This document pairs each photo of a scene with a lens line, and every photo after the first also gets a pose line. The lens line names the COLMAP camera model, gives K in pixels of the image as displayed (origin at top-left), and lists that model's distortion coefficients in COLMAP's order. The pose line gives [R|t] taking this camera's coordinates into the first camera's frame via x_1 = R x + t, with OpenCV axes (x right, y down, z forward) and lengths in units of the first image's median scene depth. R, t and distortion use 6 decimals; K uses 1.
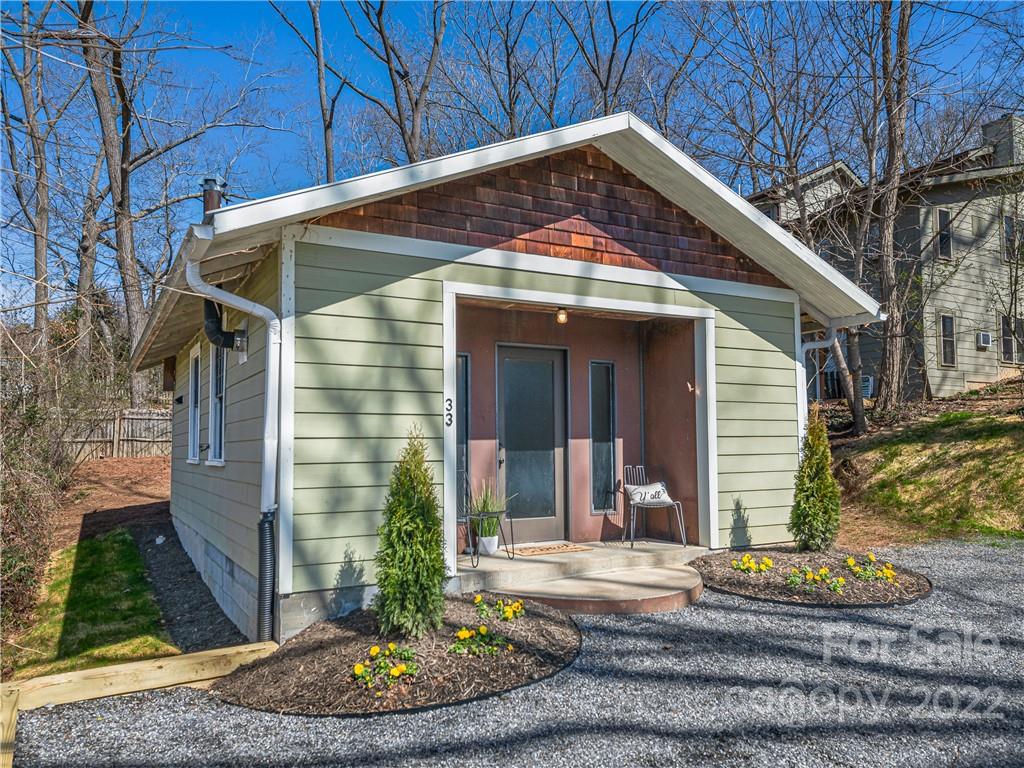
lens RADIAL K [[754.6, 0, 511.2], [0, 754.6, 406.7], [0, 0, 1]] dist [0.006216, -0.000241]
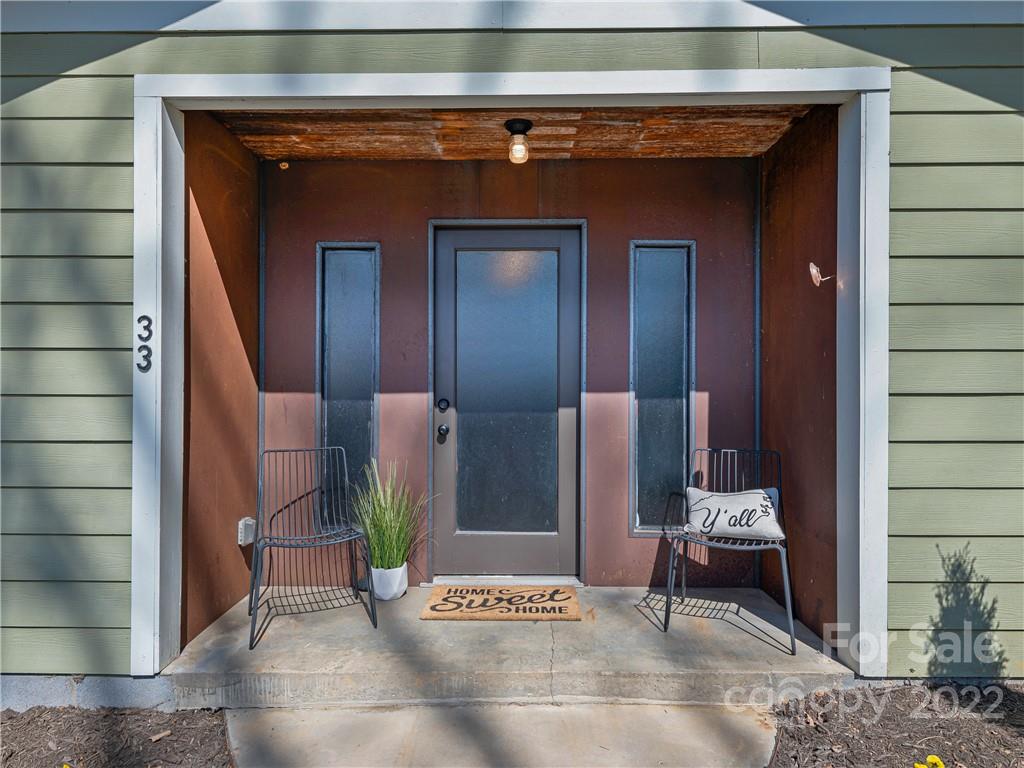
lens RADIAL K [[601.1, 0, 512.0], [0, 601.1, 384.0], [0, 0, 1]] dist [0.000543, 0.000502]
pose [[0.866059, 0.009505, -0.499852, 0.259513], [0.017830, 0.998596, 0.049883, 0.015170], [0.499624, -0.052114, 0.864673, 0.634008]]
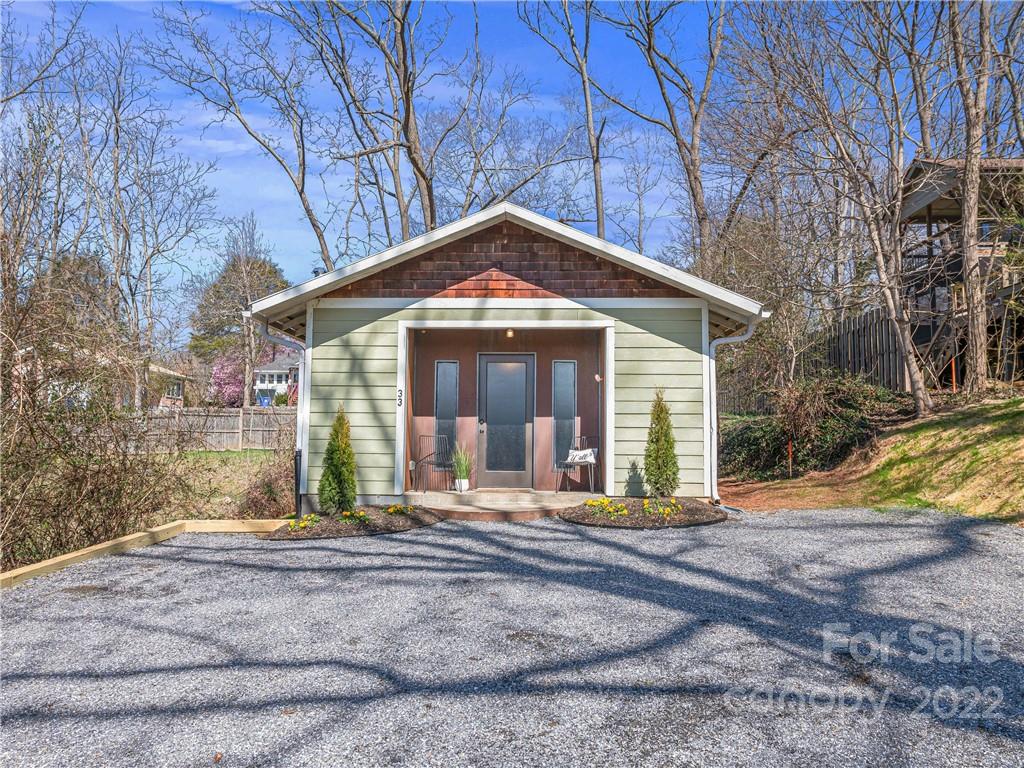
lens RADIAL K [[800.0, 0, 512.0], [0, 800.0, 384.0], [0, 0, 1]] dist [0.004307, 0.002090]
pose [[0.850874, -0.027796, -0.524633, 0.875053], [0.012124, 0.999372, -0.033285, 0.031892], [0.525229, 0.021961, 0.850677, -0.322677]]
